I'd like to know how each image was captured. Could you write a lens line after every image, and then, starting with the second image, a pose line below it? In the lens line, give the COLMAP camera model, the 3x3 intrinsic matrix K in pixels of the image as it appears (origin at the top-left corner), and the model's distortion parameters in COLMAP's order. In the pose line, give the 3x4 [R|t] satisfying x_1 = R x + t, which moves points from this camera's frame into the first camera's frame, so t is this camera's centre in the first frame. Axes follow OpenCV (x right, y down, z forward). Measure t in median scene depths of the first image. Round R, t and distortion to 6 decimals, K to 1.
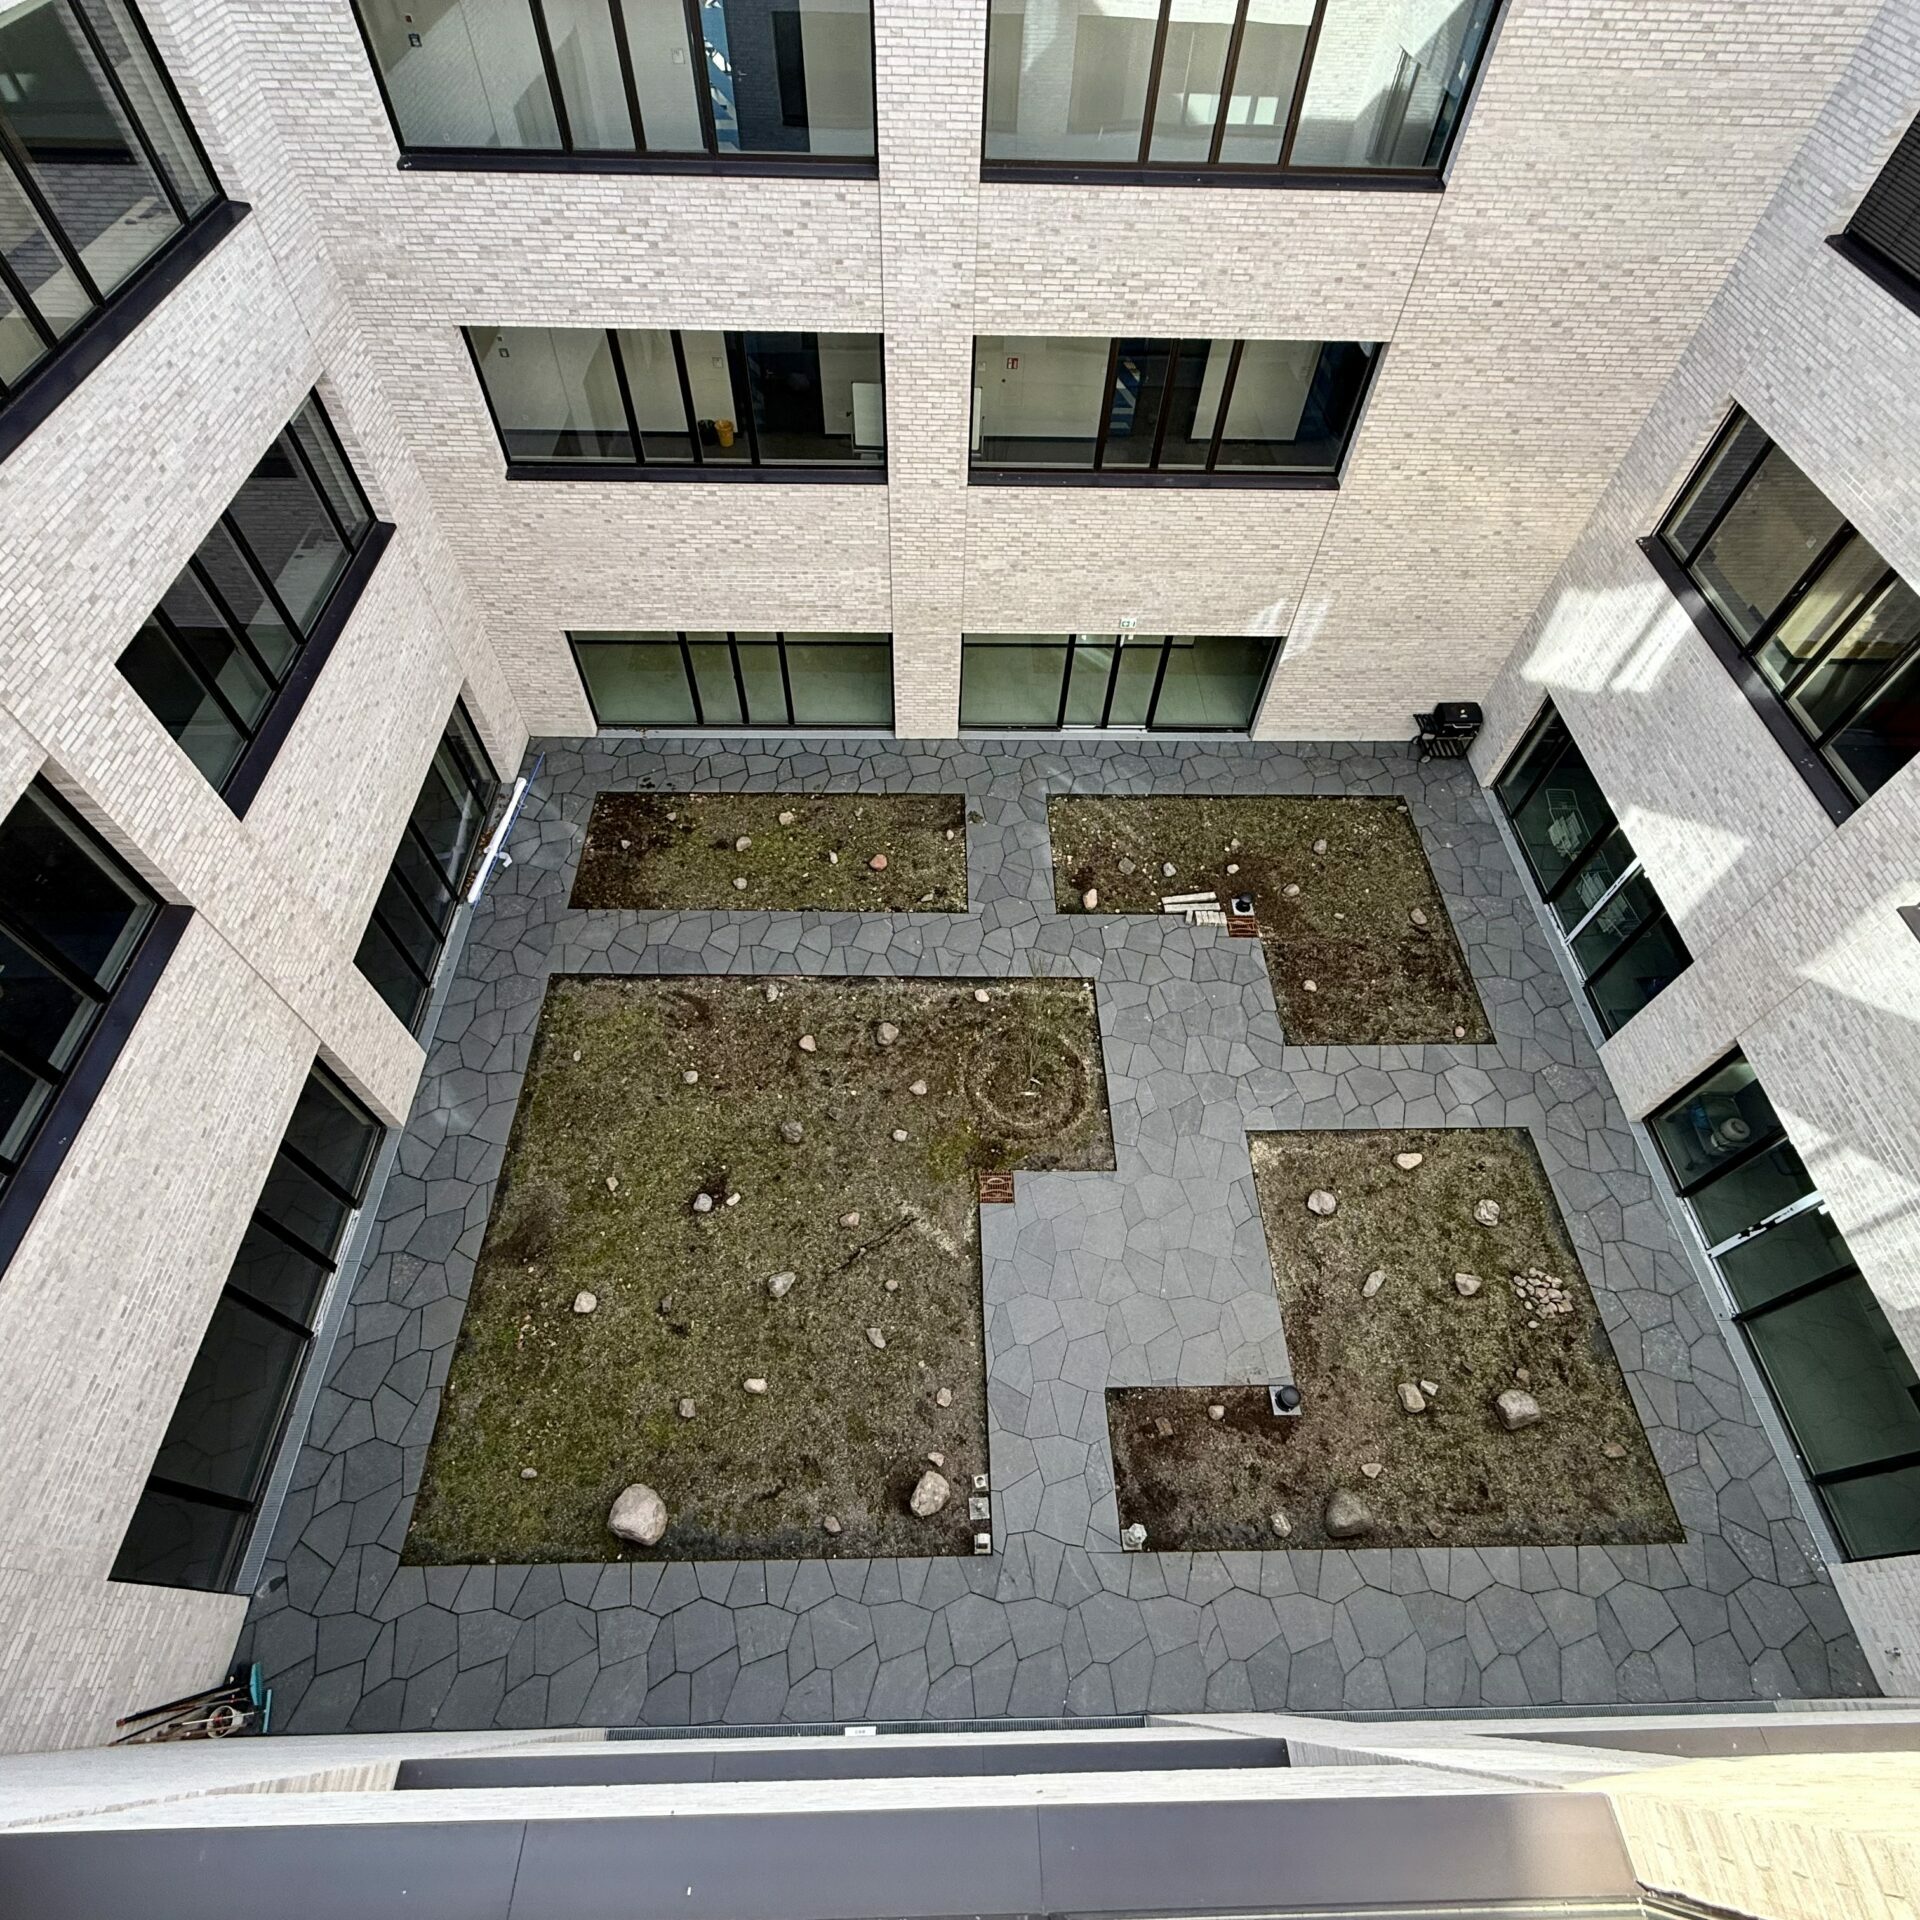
lens RADIAL K [[1012.2, 0, 954.5], [0, 1012.2, 951.4], [0, 0, 1]] dist [-0.000207, -0.001137]
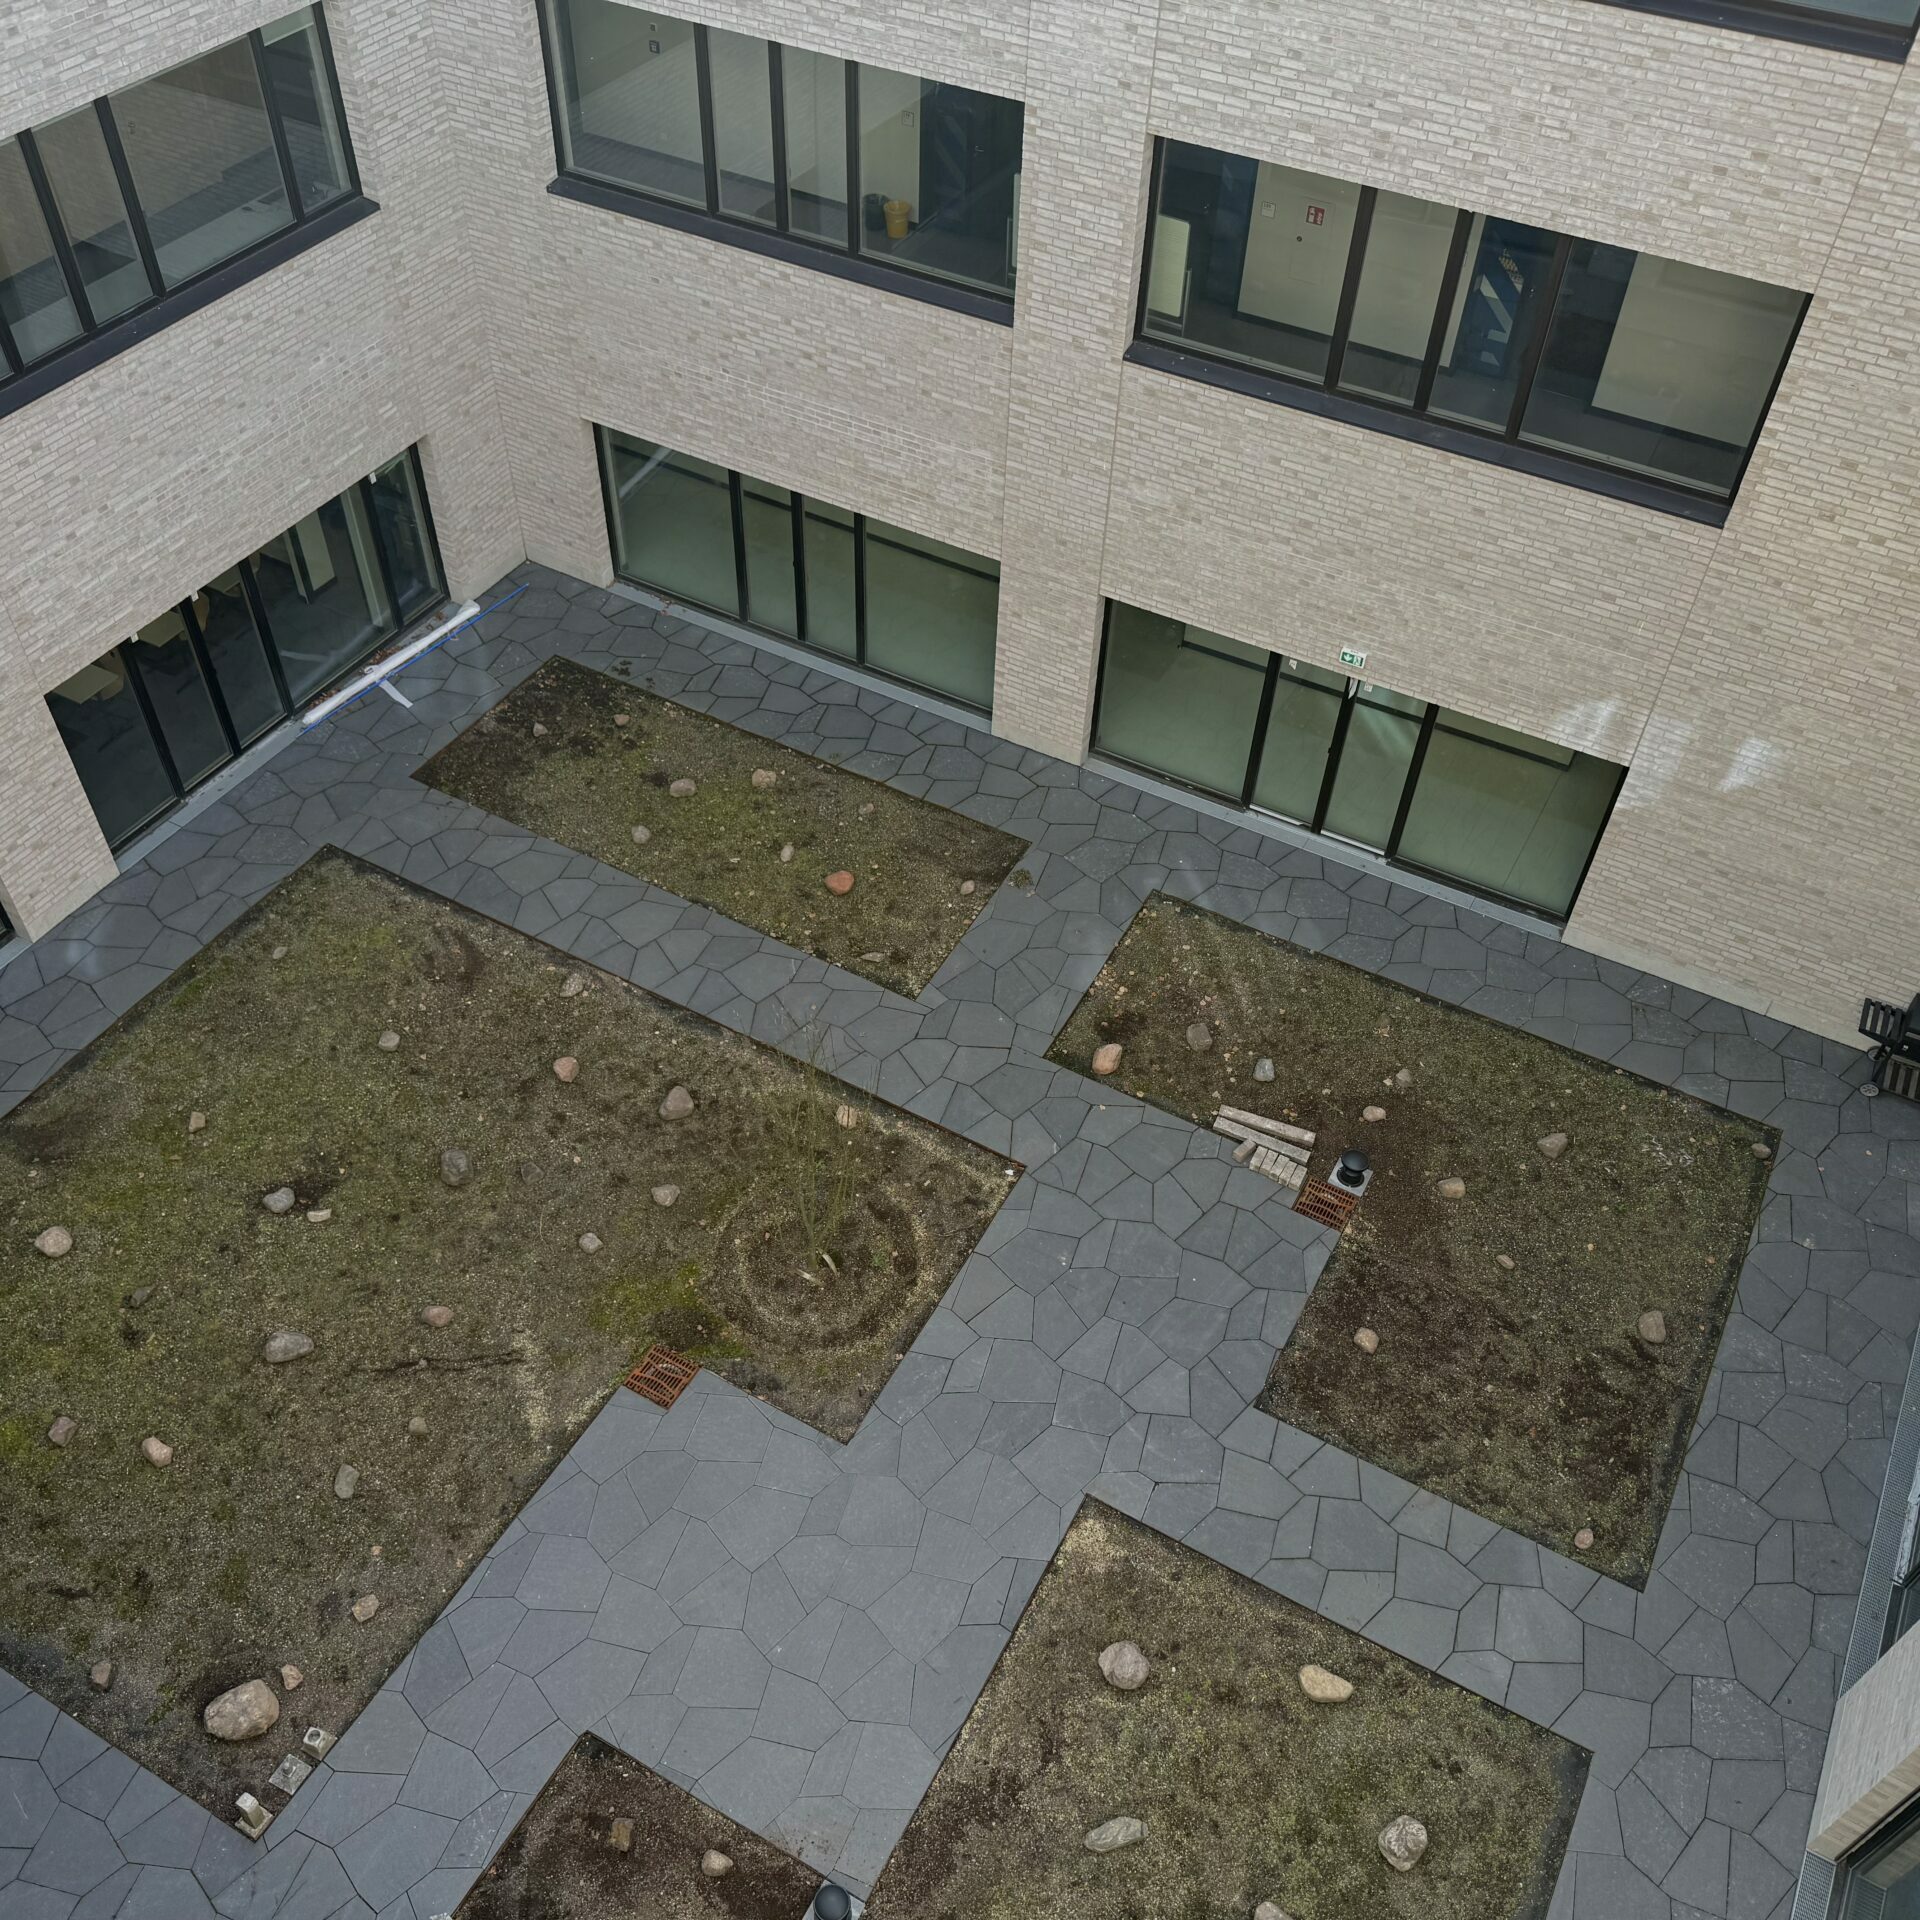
lens RADIAL K [[1783.7, 0, 960.0], [0, 1783.7, 960.0], [0, 0, 1]] dist [0.166384, -0.349108]
pose [[0.866110, 0.360264, -0.346501, 0.438337], [-0.409059, 0.909243, -0.077122, 0.013285], [0.287270, 0.208536, 0.934874, -0.016552]]
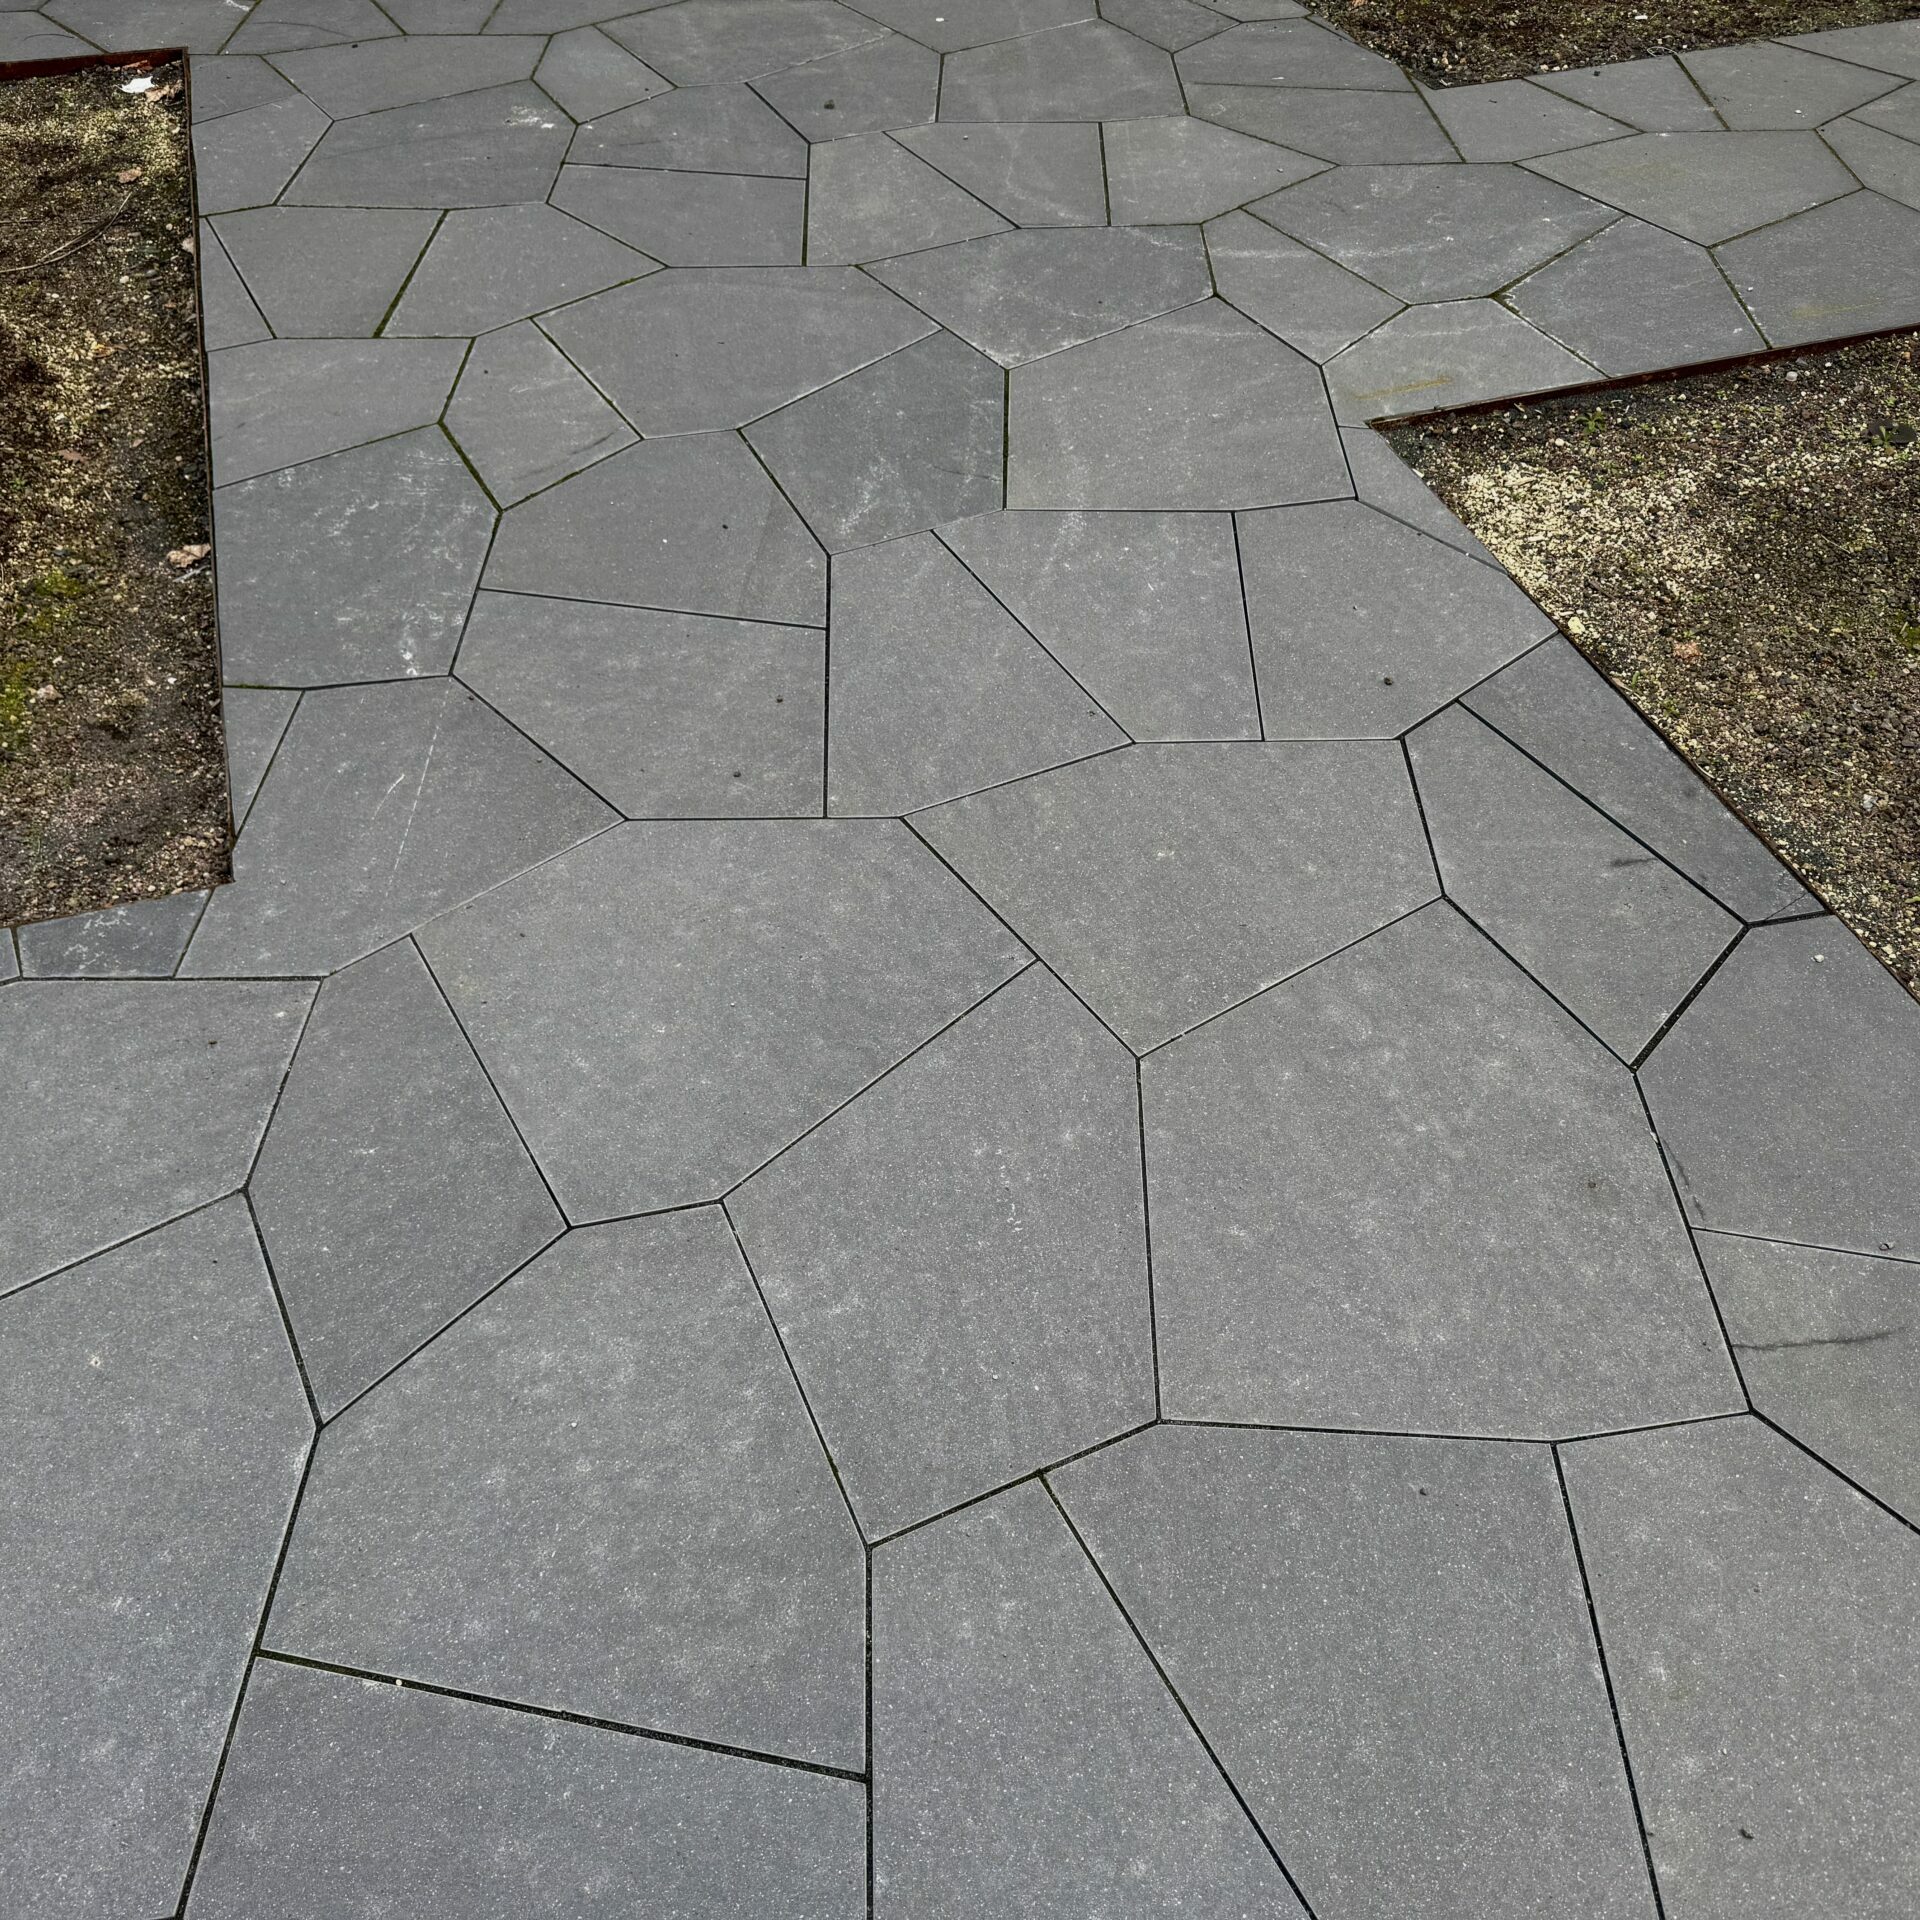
lens RADIAL K [[1786.8, 0, 960.0], [0, 1786.8, 960.0], [0, 0, 1]] dist [0.010254, 0.005772]
pose [[0.957398, -0.219169, 0.188026, 0.175639], [0.248408, 0.957089, -0.149243, 0.242277], [-0.147249, 0.189592, 0.970759, 0.763501]]
